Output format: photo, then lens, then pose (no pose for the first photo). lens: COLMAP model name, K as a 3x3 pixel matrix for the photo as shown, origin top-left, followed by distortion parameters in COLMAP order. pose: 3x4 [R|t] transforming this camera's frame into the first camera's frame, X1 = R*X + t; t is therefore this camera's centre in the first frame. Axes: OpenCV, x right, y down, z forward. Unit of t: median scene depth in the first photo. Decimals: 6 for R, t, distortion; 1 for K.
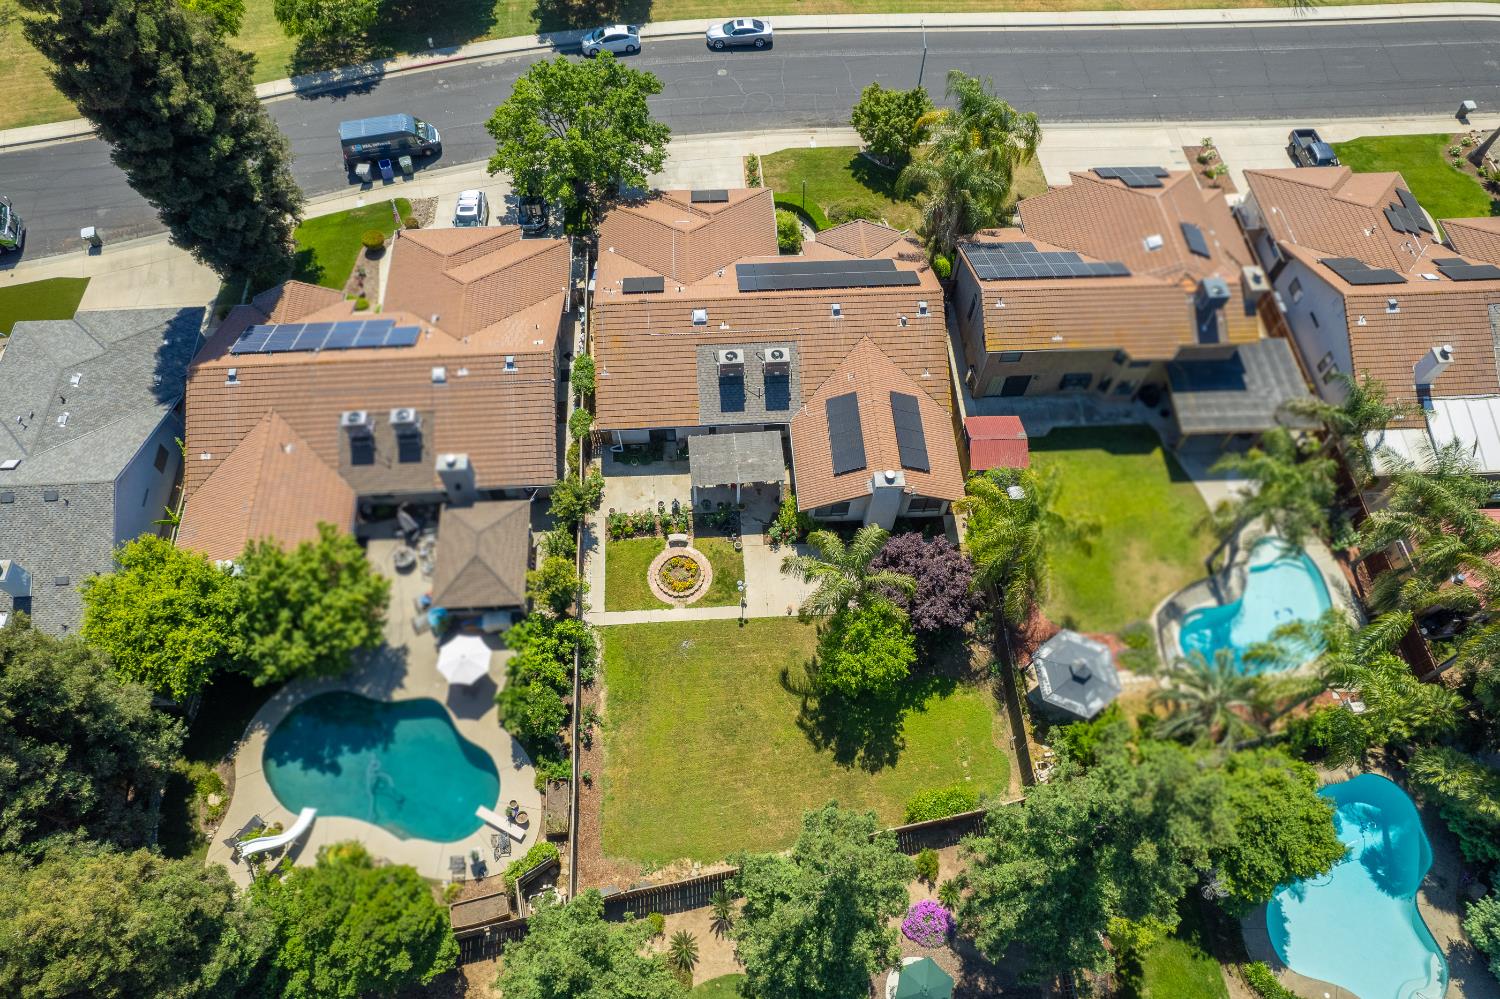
lens RADIAL K [[963.7, 0, 751.2], [0, 963.7, 495.6], [0, 0, 1]] dist [-0.080737, 0.071876]
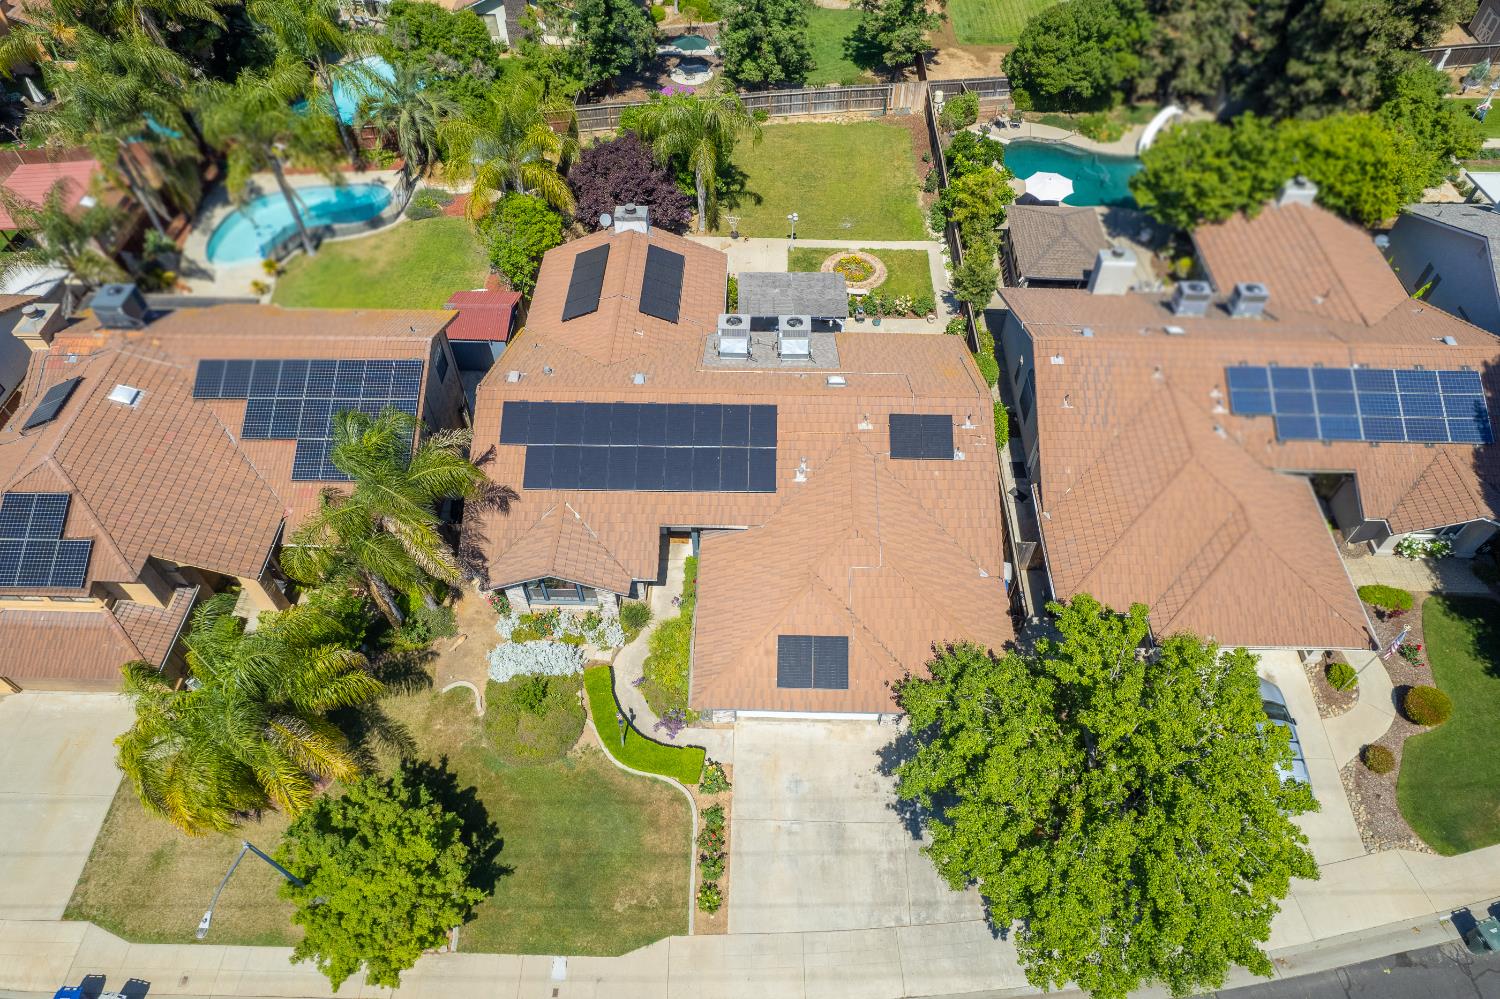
lens RADIAL K [[967.2, 0, 750.9], [0, 967.2, 502.7], [0, 0, 1]] dist [-0.079712, 0.073197]
pose [[-0.995978, -0.079372, 0.041577, -0.029951], [0.067937, -0.366399, 0.927974, -0.930623], [-0.058421, 0.927066, 0.370318, 0.879253]]
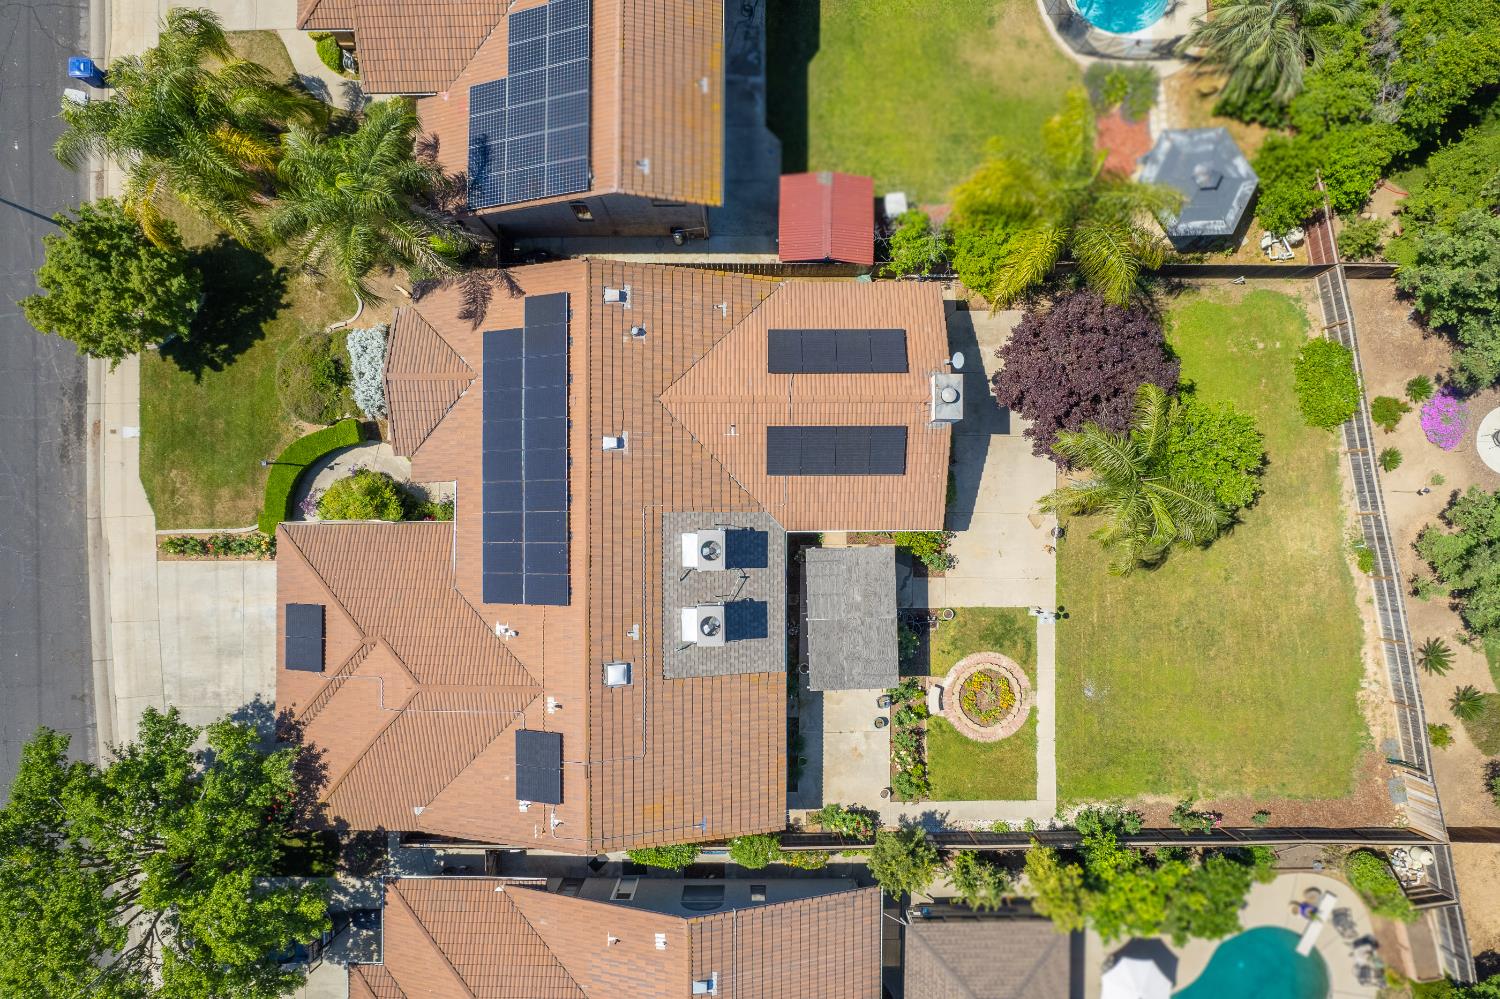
lens RADIAL K [[967.2, 0, 750.9], [0, 967.2, 502.7], [0, 0, 1]] dist [-0.079712, 0.073197]
pose [[0.059437, -0.998220, 0.004962, 0.057881], [0.871973, 0.054338, 0.486530, -0.436389], [-0.485933, -0.024591, 0.873650, 0.471026]]
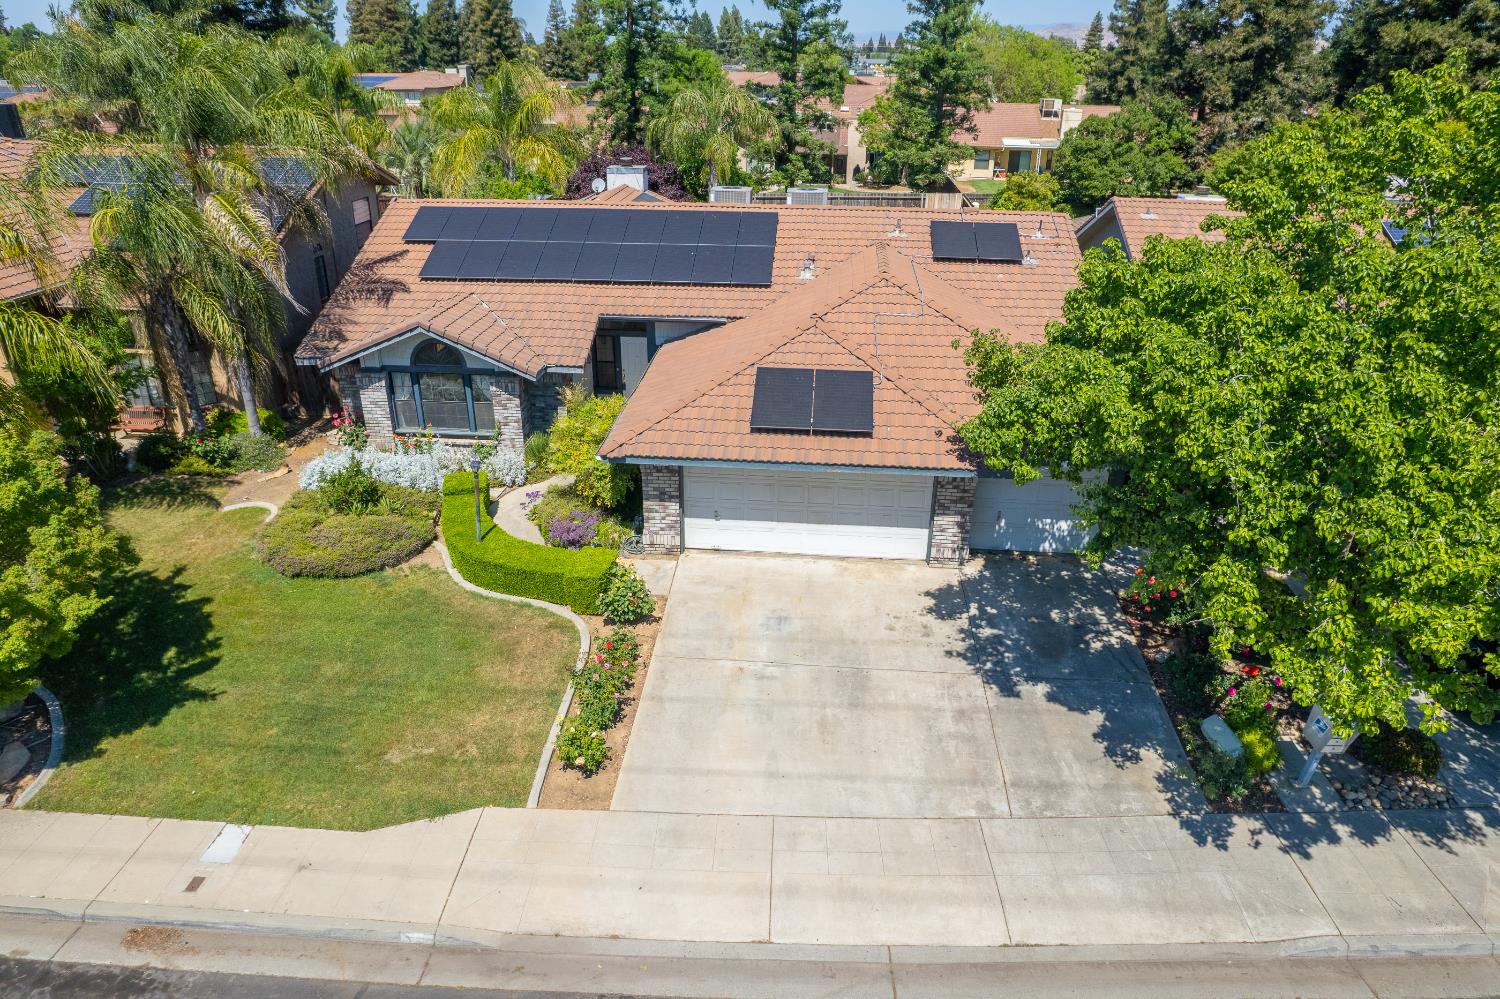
lens RADIAL K [[963.7, 0, 751.2], [0, 963.7, 495.6], [0, 0, 1]] dist [-0.080737, 0.071876]
pose [[-0.989134, -0.087186, 0.118378, -0.076504], [0.111024, 0.084857, 0.990188, -0.751497], [-0.096375, 0.992571, -0.074256, 1.276231]]
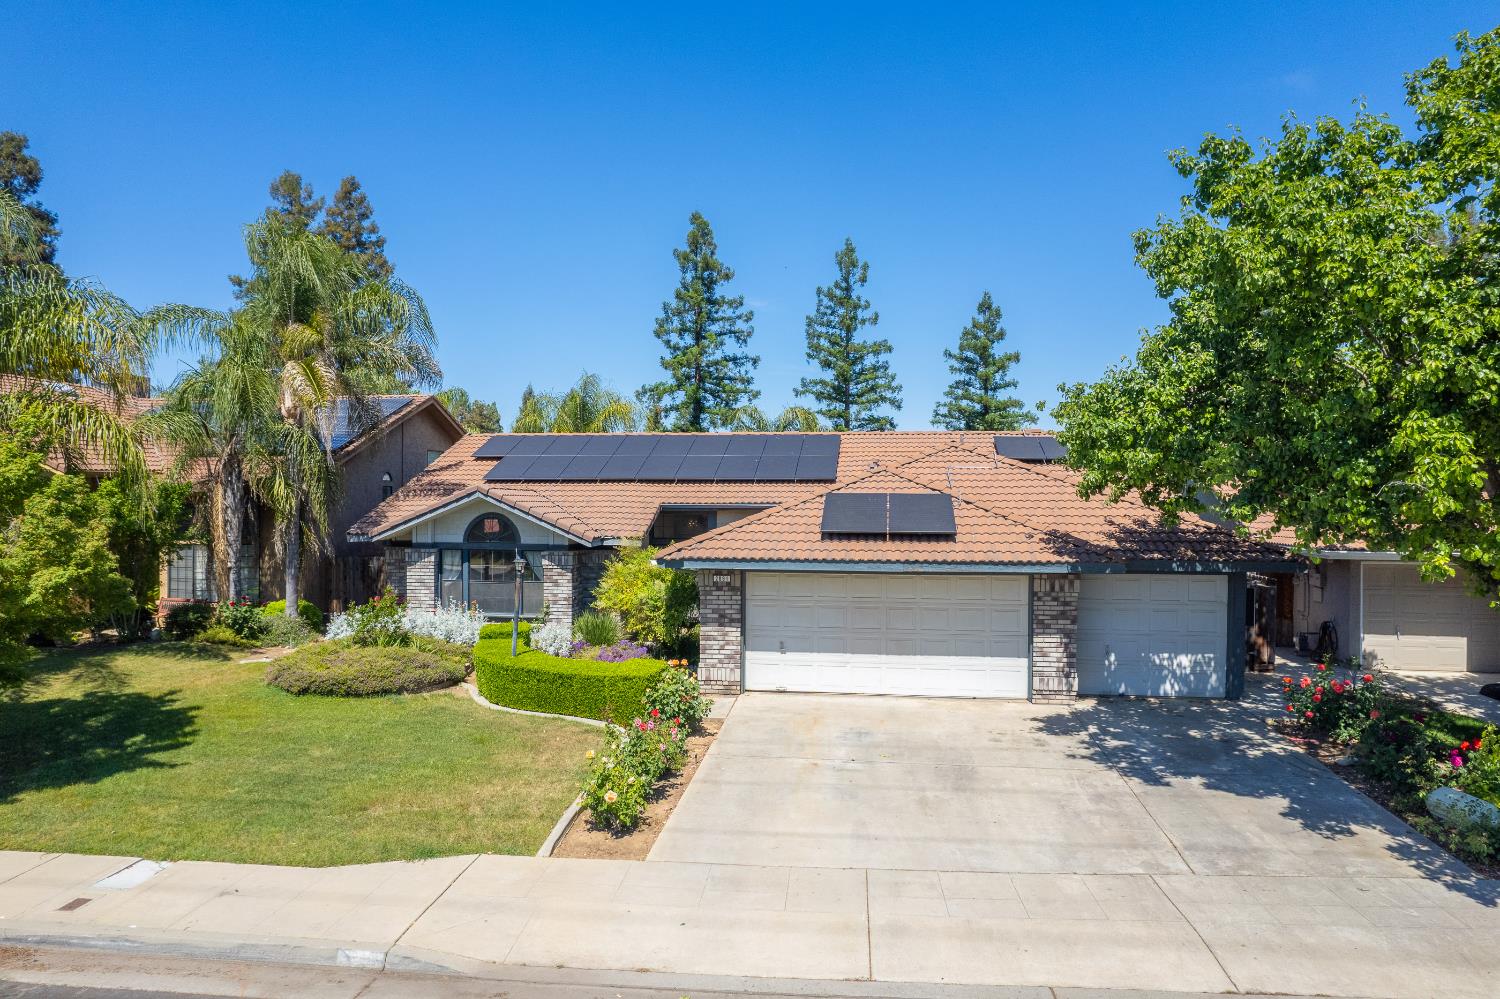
lens RADIAL K [[959.2, 0, 752.1], [0, 959.2, 499.8], [0, 0, 1]] dist [-0.073601, 0.063672]
pose [[-0.980267, -0.023960, 0.196220, -0.072327], [0.159027, 0.494013, 0.854787, -0.685934], [-0.117416, 0.869124, -0.480455, 1.376900]]
